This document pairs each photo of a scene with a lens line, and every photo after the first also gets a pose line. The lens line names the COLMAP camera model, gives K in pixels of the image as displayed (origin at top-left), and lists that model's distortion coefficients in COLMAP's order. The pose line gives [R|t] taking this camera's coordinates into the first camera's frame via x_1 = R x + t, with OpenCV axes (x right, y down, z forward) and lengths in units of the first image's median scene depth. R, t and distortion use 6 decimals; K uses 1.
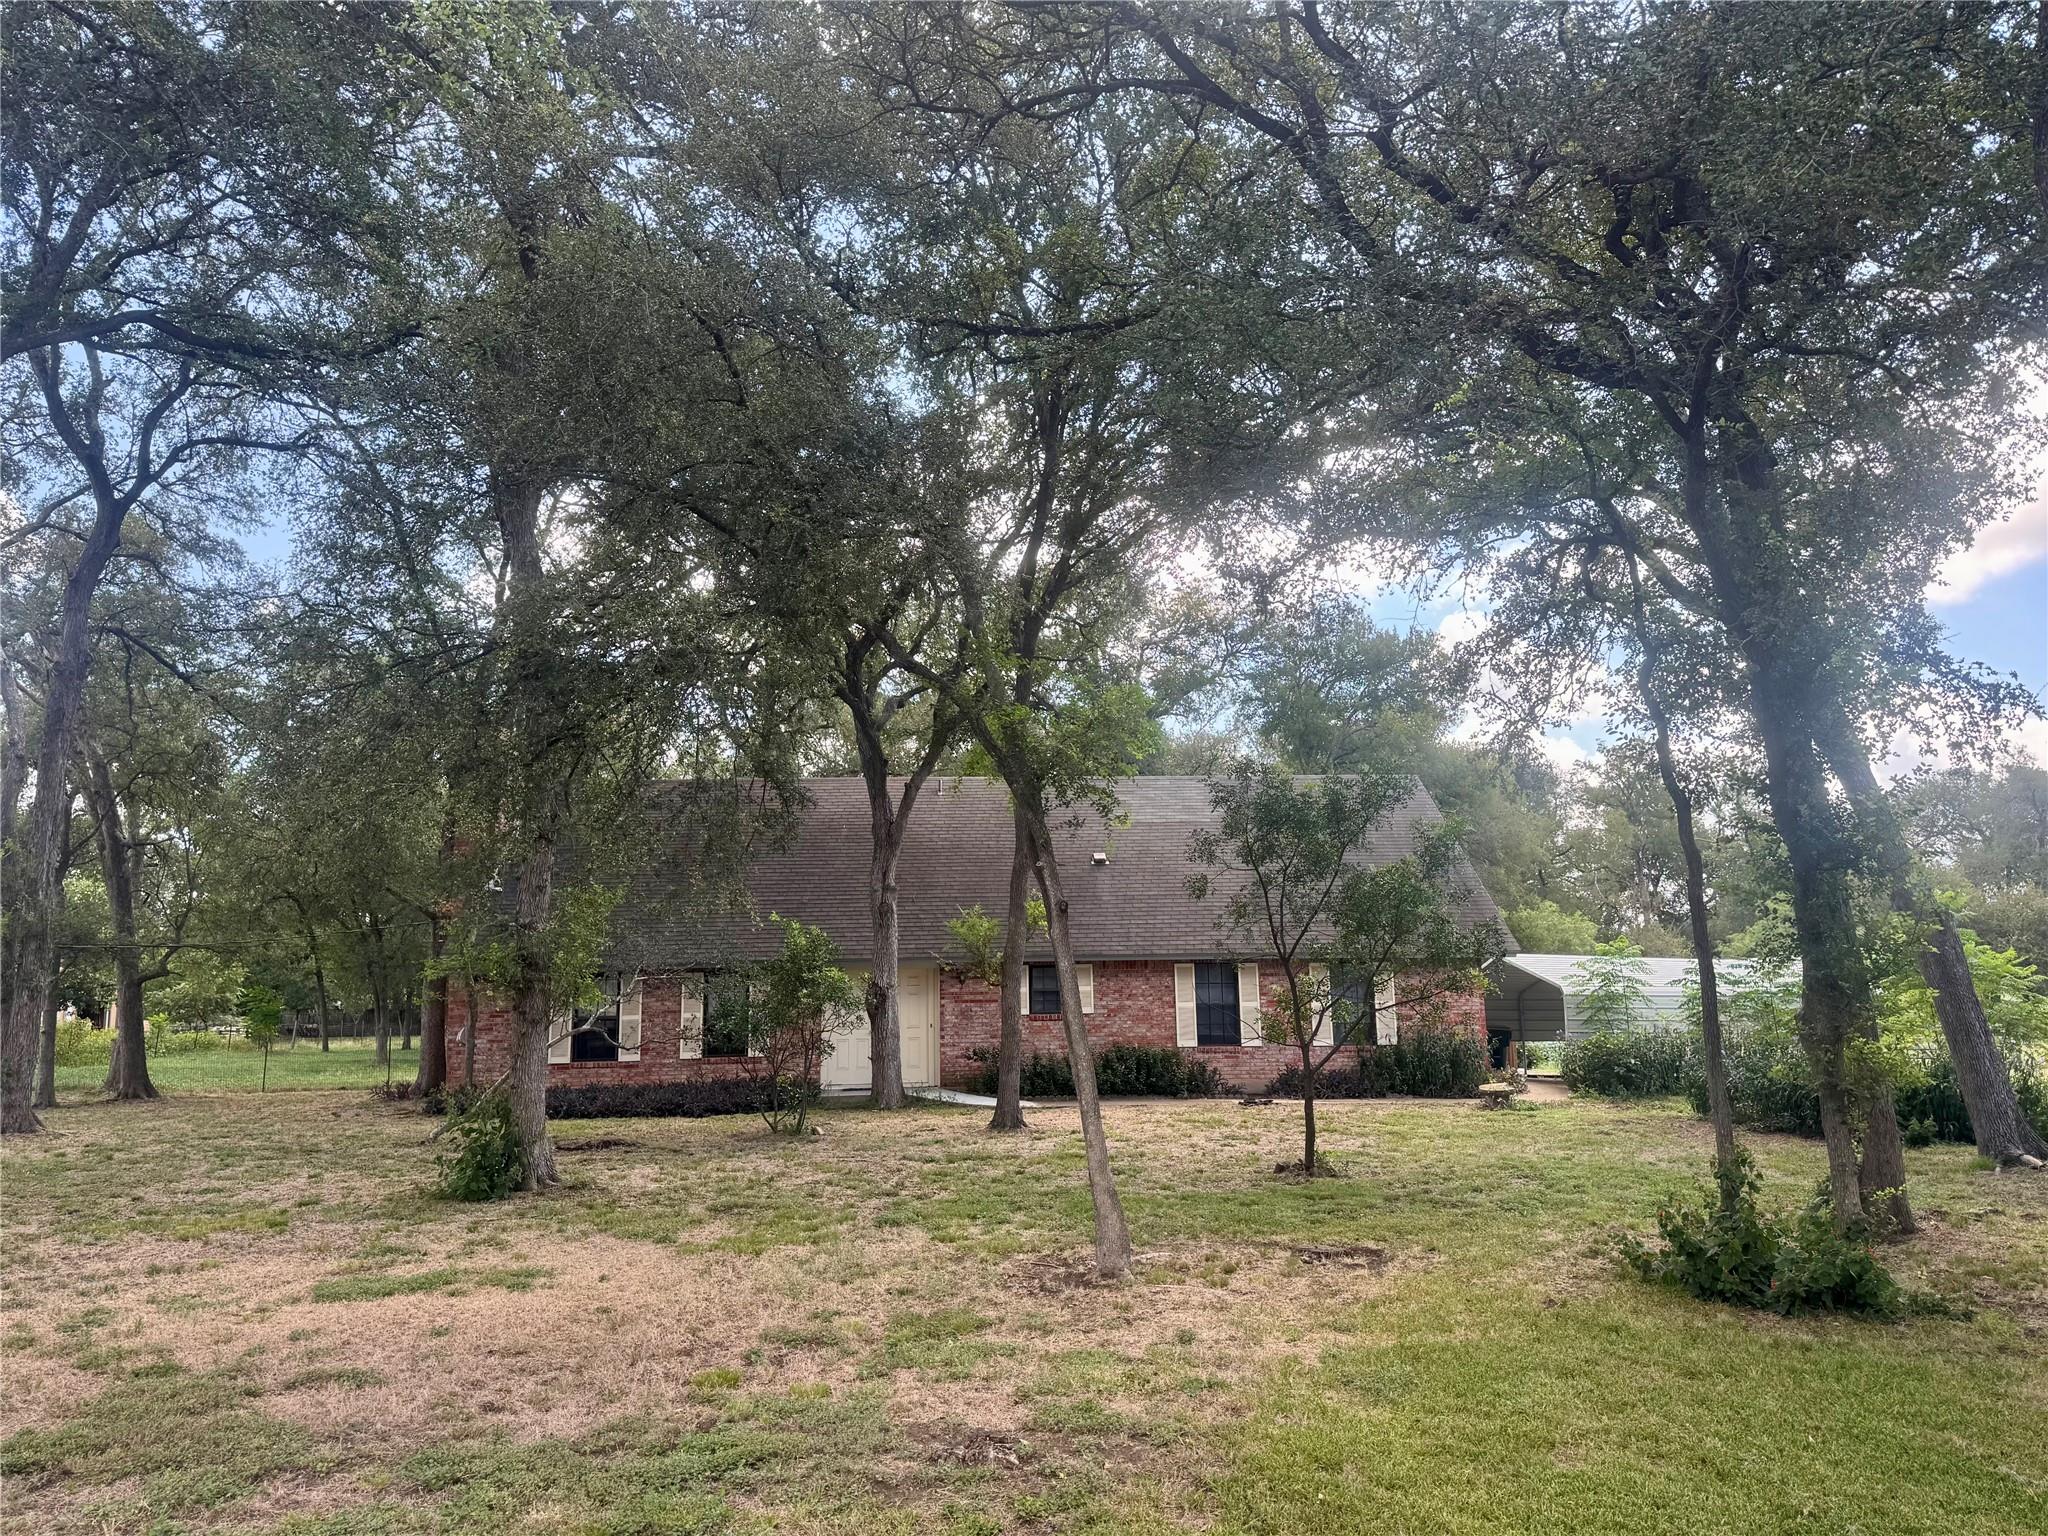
lens RADIAL K [[1439.4, 0, 1029.6], [0, 1439.4, 774.0], [0, 0, 1]] dist [0.055143, -0.007155]
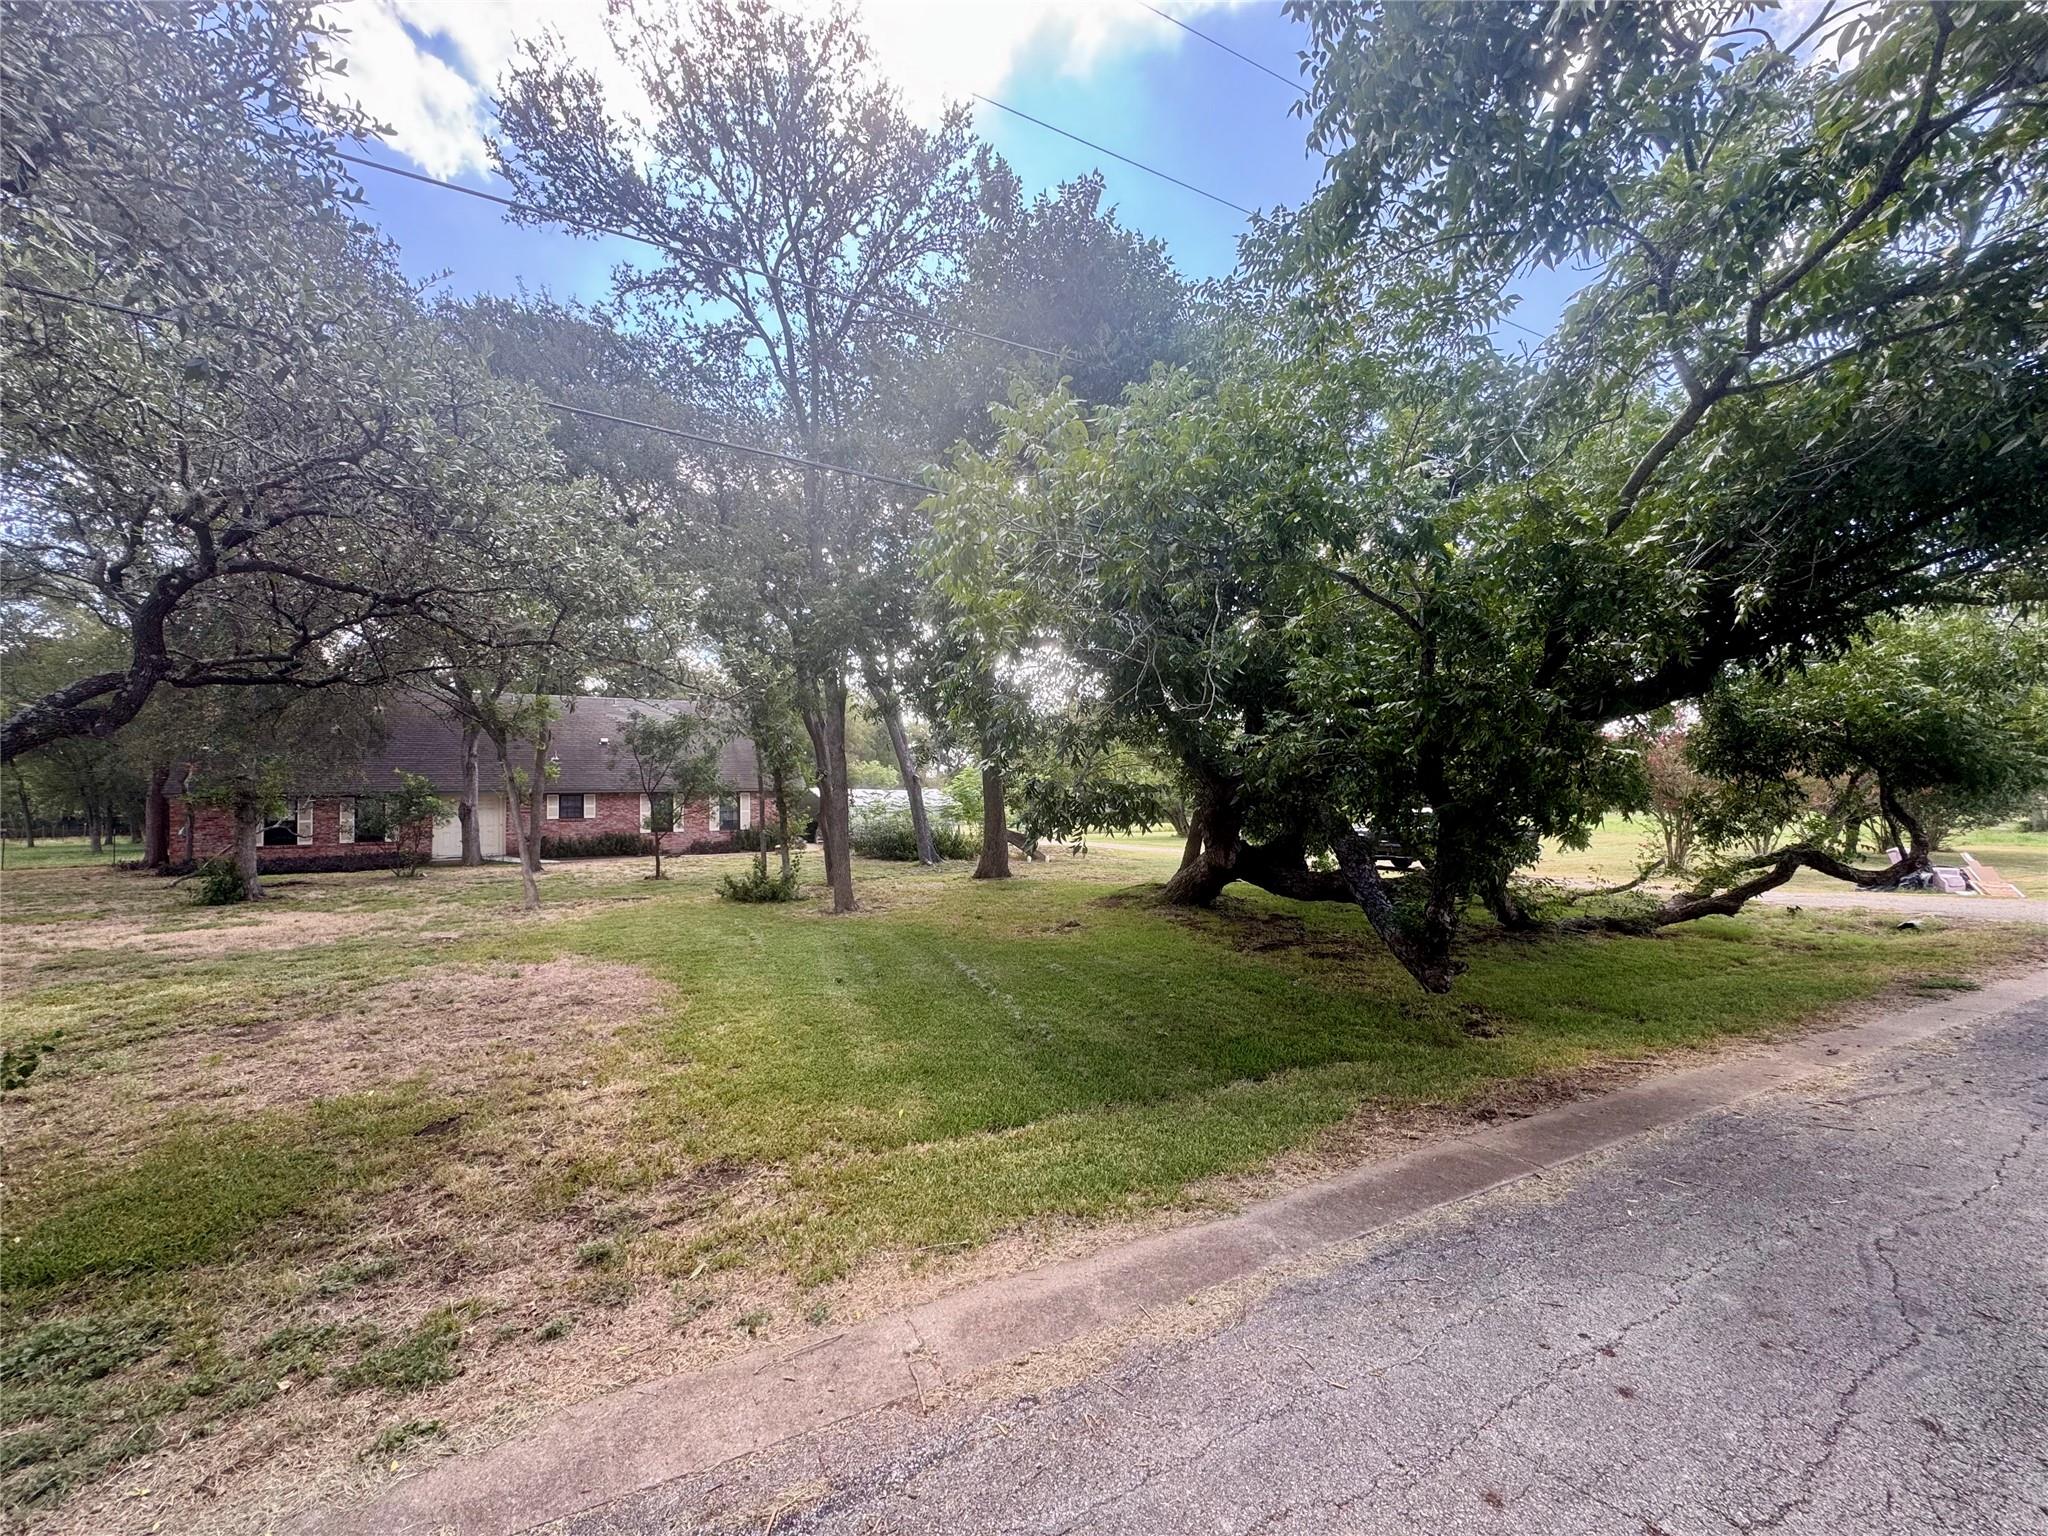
lens RADIAL K [[817.0, 0, 1027.0], [0, 817.0, 772.3], [0, 0, 1]] dist [-0.001290, -0.000489]
pose [[0.896012, 0.015526, 0.443758, 0.083754], [-0.064287, 0.993395, 0.095048, -0.050744], [-0.439351, -0.113692, 0.891092, -0.314559]]
